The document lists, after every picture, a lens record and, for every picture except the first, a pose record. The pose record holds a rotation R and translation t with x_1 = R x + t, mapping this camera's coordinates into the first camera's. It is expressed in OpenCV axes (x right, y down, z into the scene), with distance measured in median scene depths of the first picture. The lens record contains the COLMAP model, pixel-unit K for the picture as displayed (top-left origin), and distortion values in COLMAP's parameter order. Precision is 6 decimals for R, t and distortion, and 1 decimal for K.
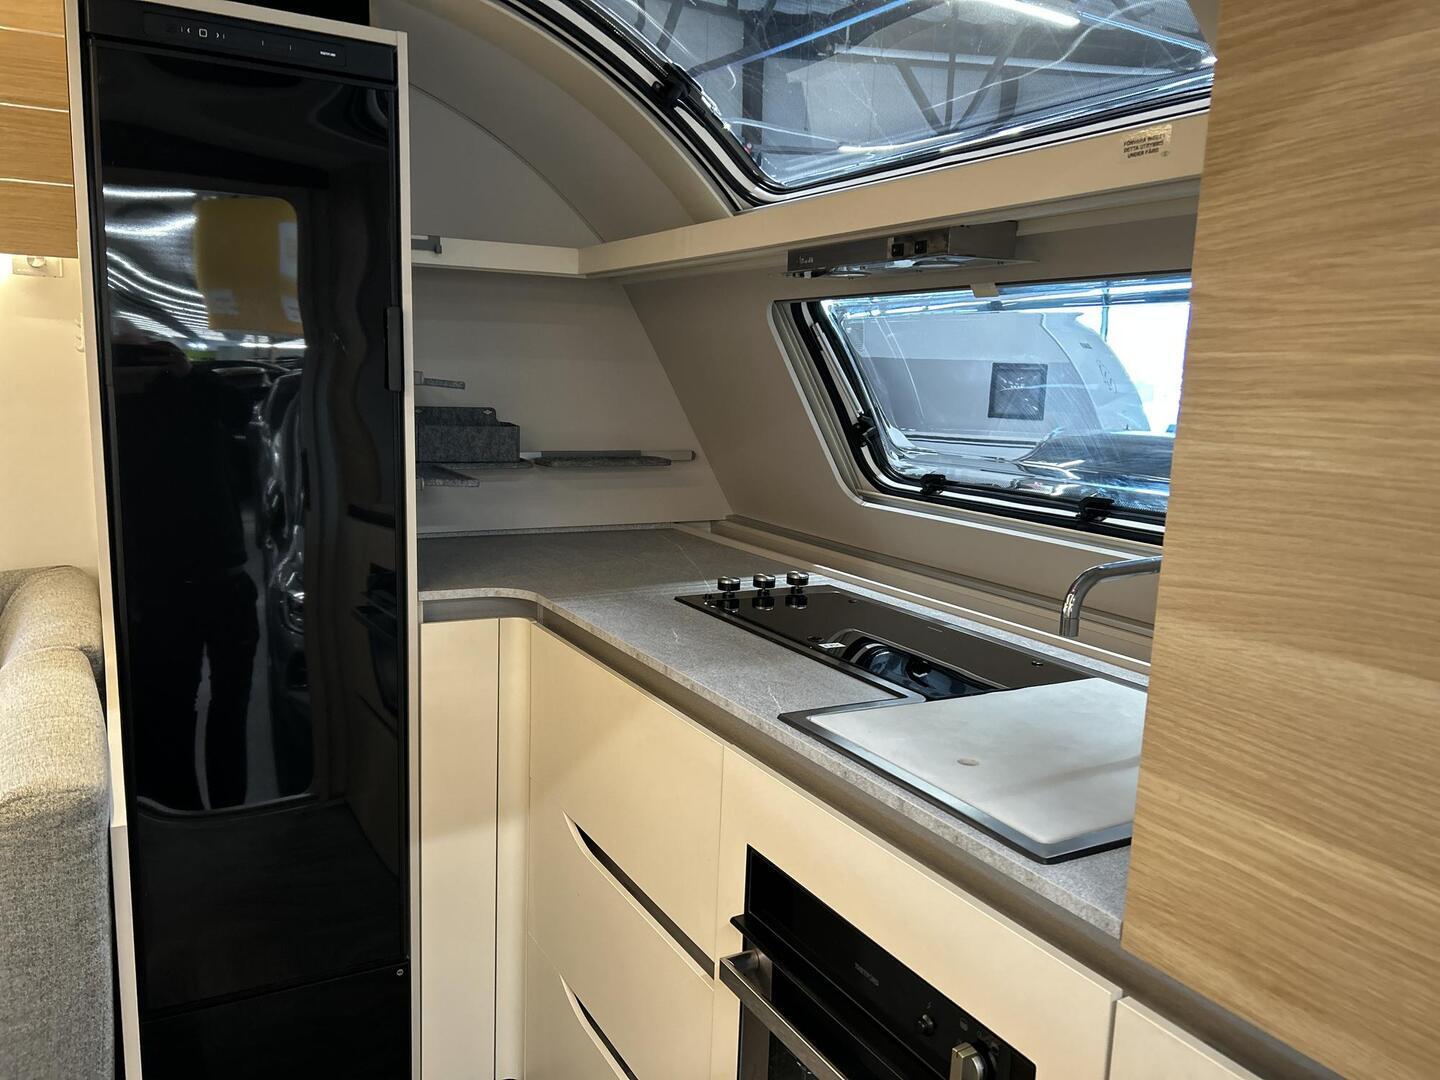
lens RADIAL K [[1093.1, 0, 720.0], [0, 1093.1, 540.0], [0, 0, 1]] dist [0.084625, -0.112833]
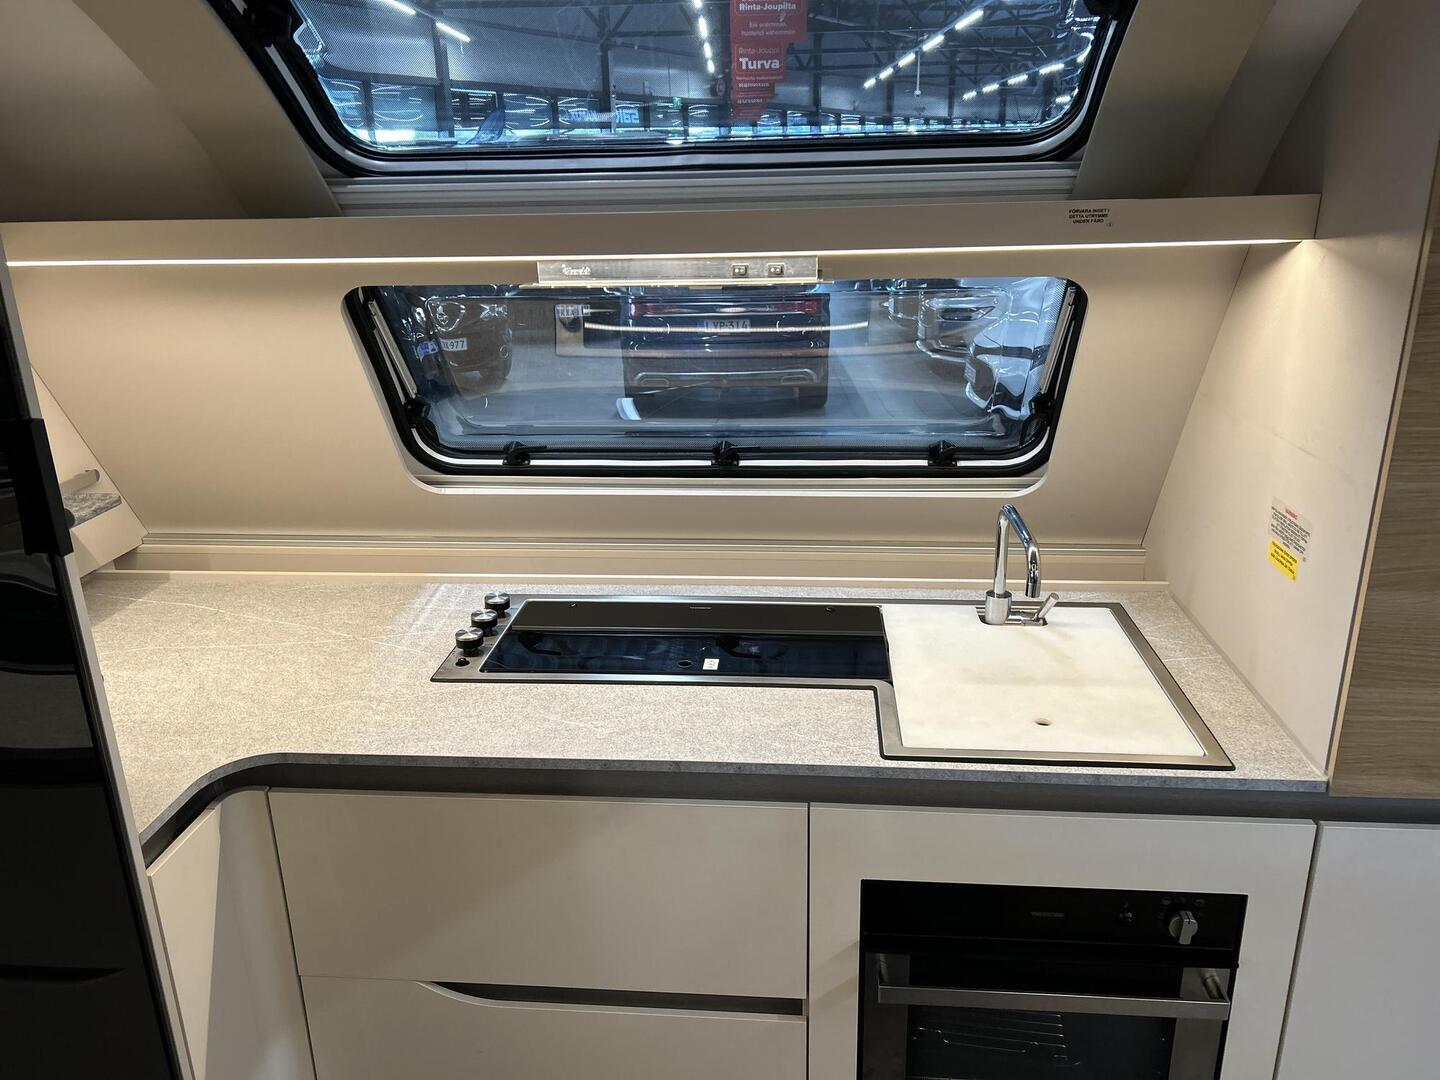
lens RADIAL K [[1093.1, 0, 720.0], [0, 1093.1, 540.0], [0, 0, 1]] dist [0.084625, -0.112833]
pose [[0.562253, -0.312601, 0.765606, -0.514213], [0.167909, 0.949671, 0.264445, -0.227156], [-0.809740, -0.020133, 0.586444, 0.335390]]
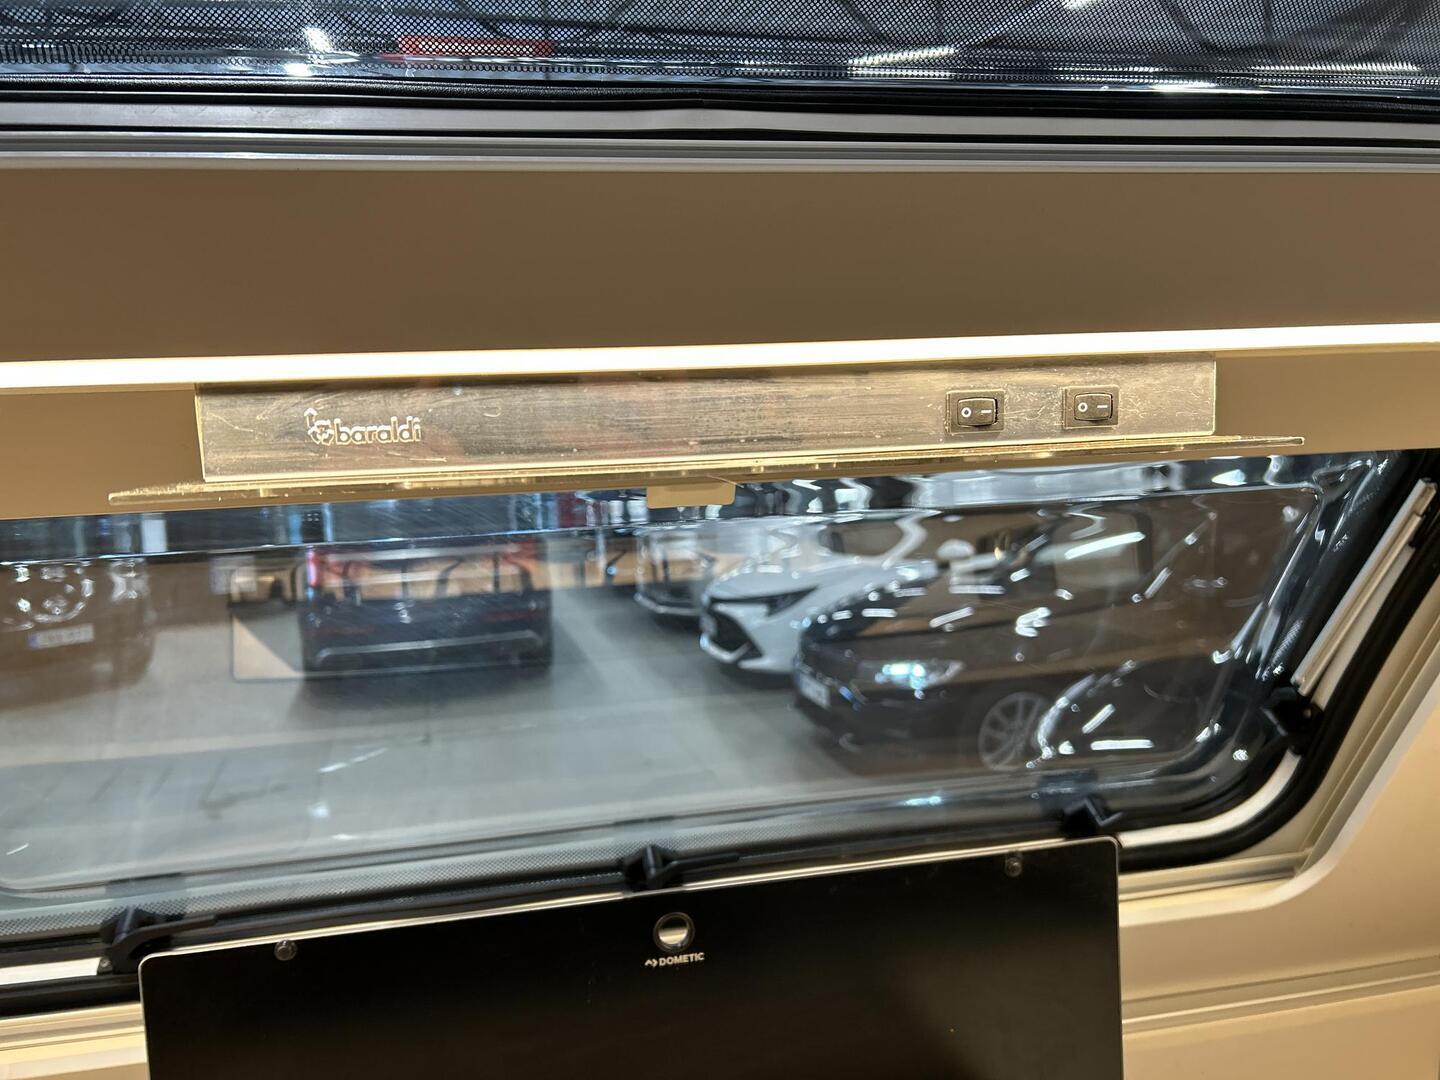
lens RADIAL K [[1093.1, 0, 720.0], [0, 1093.1, 540.0], [0, 0, 1]] dist [0.084625, -0.112833]
pose [[0.303338, -0.149812, 0.941033, -0.092446], [0.192804, 0.976786, 0.093354, -0.206114], [-0.933173, 0.153117, 0.325181, 0.751066]]
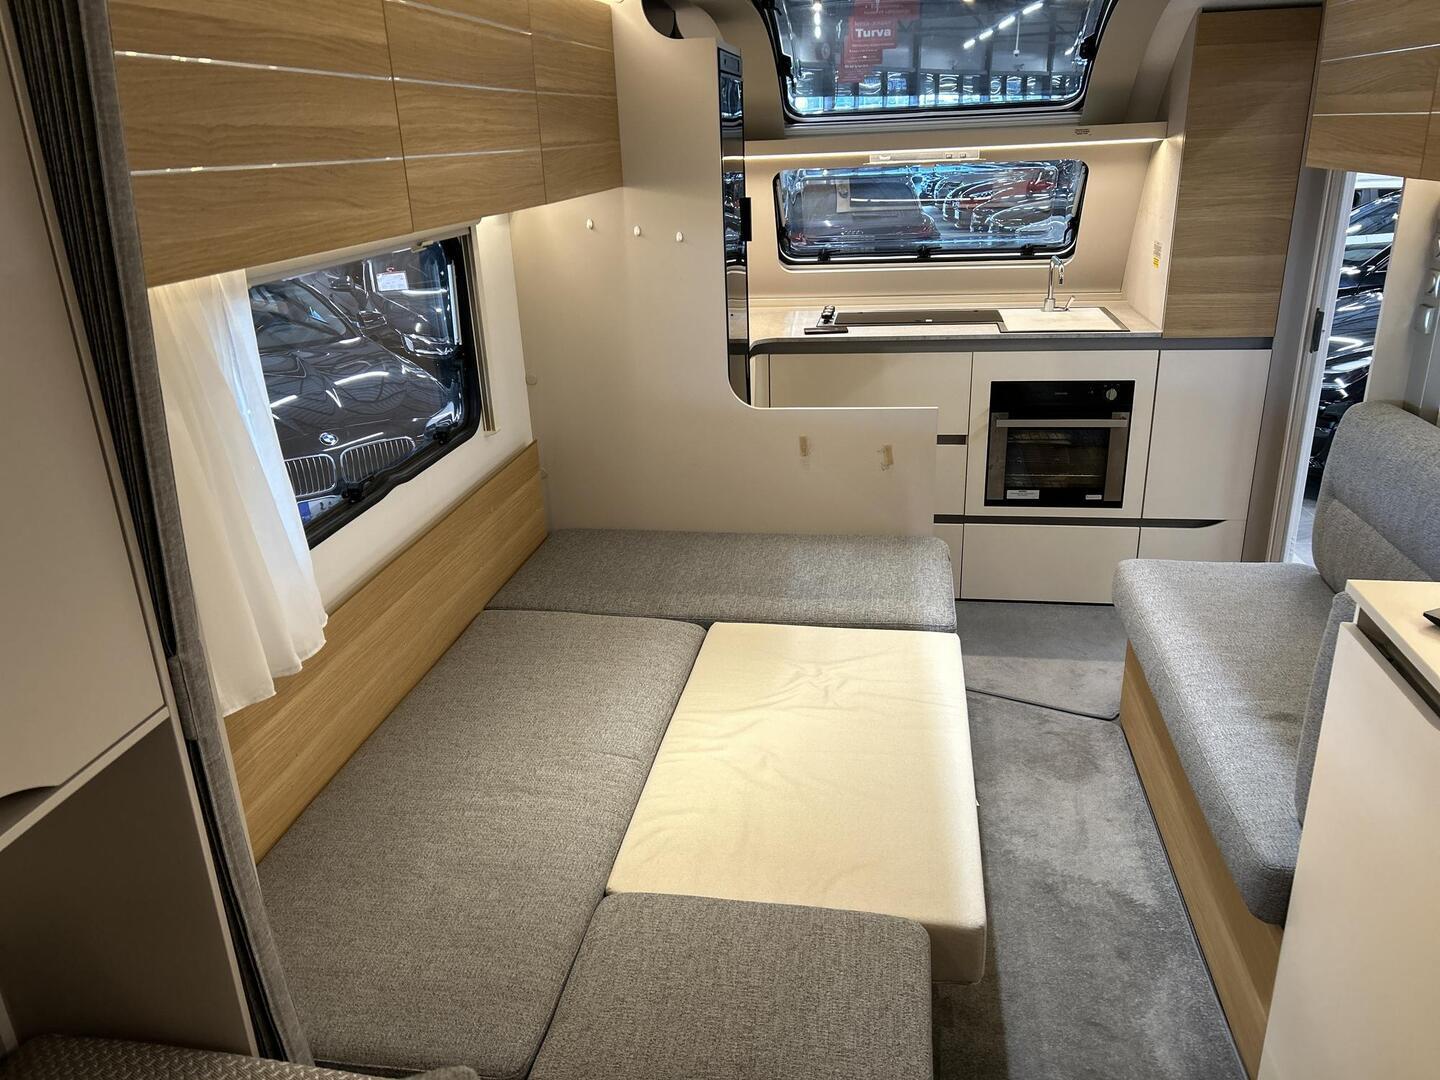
lens RADIAL K [[1093.1, 0, 720.0], [0, 1093.1, 540.0], [0, 0, 1]] dist [0.084625, -0.112833]
pose [[0.622295, -0.327069, 0.711179, -1.765645], [0.176727, 0.943771, 0.279398, -0.177550], [-0.762573, -0.048184, 0.645106, -0.230160]]
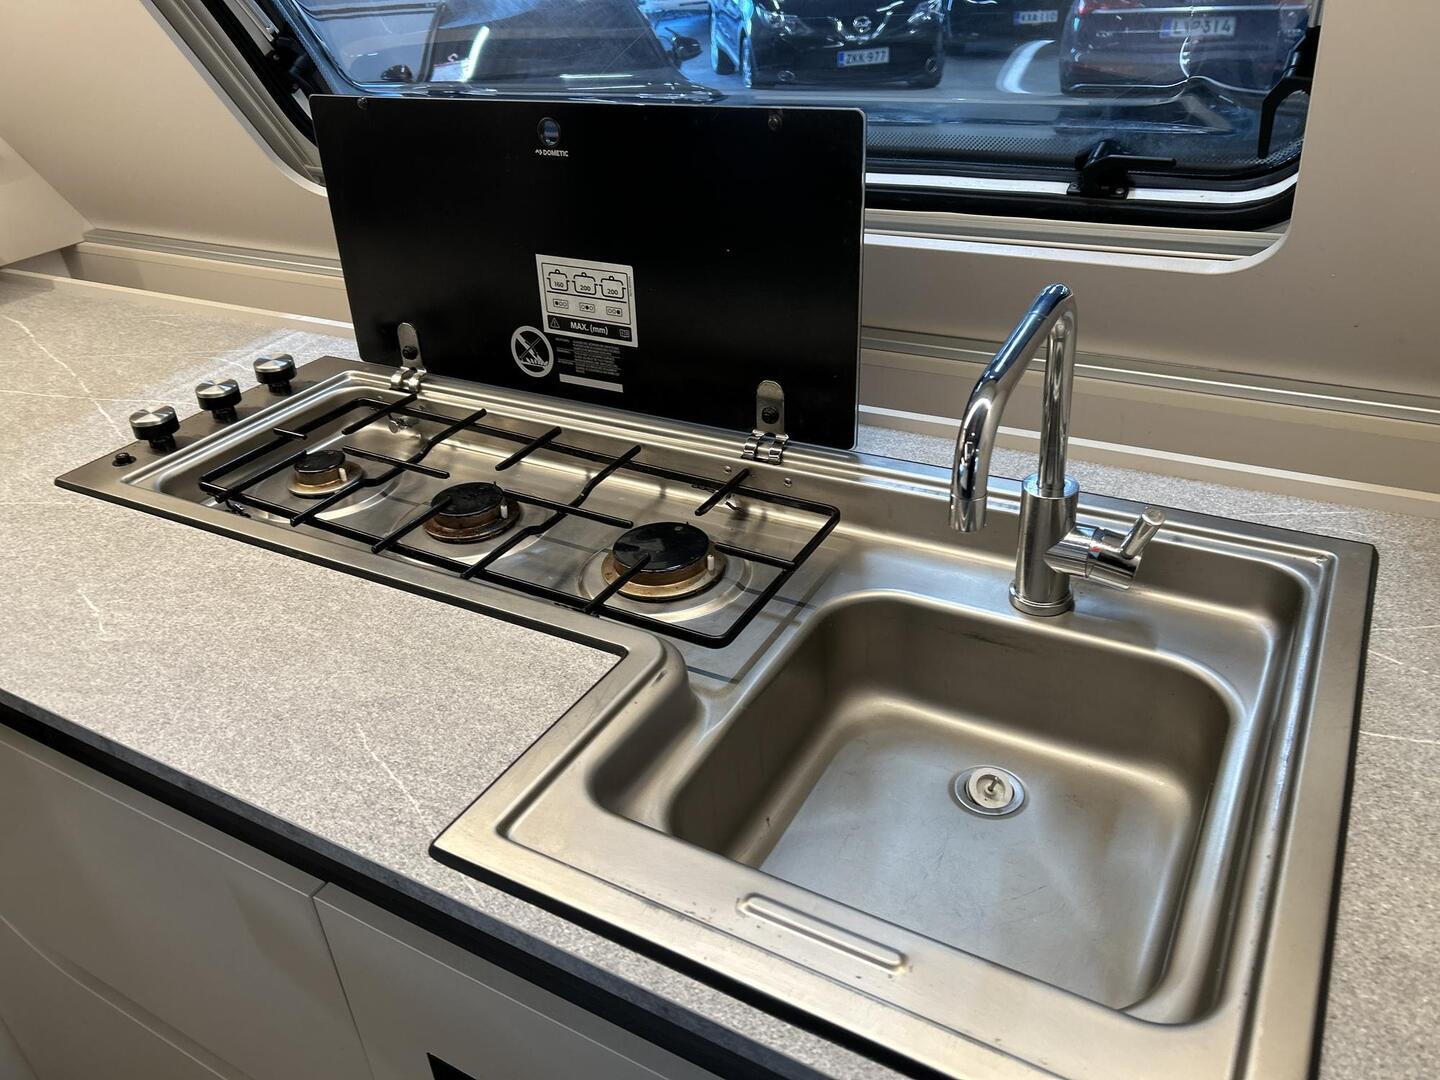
lens RADIAL K [[1093.1, 0, 720.0], [0, 1093.1, 540.0], [0, 0, 1]] dist [0.084625, -0.112833]
pose [[0.853978, -0.341824, 0.392272, 0.012835], [0.176868, 0.899738, 0.398986, -0.077246], [-0.489325, -0.271345, 0.828814, 0.390110]]
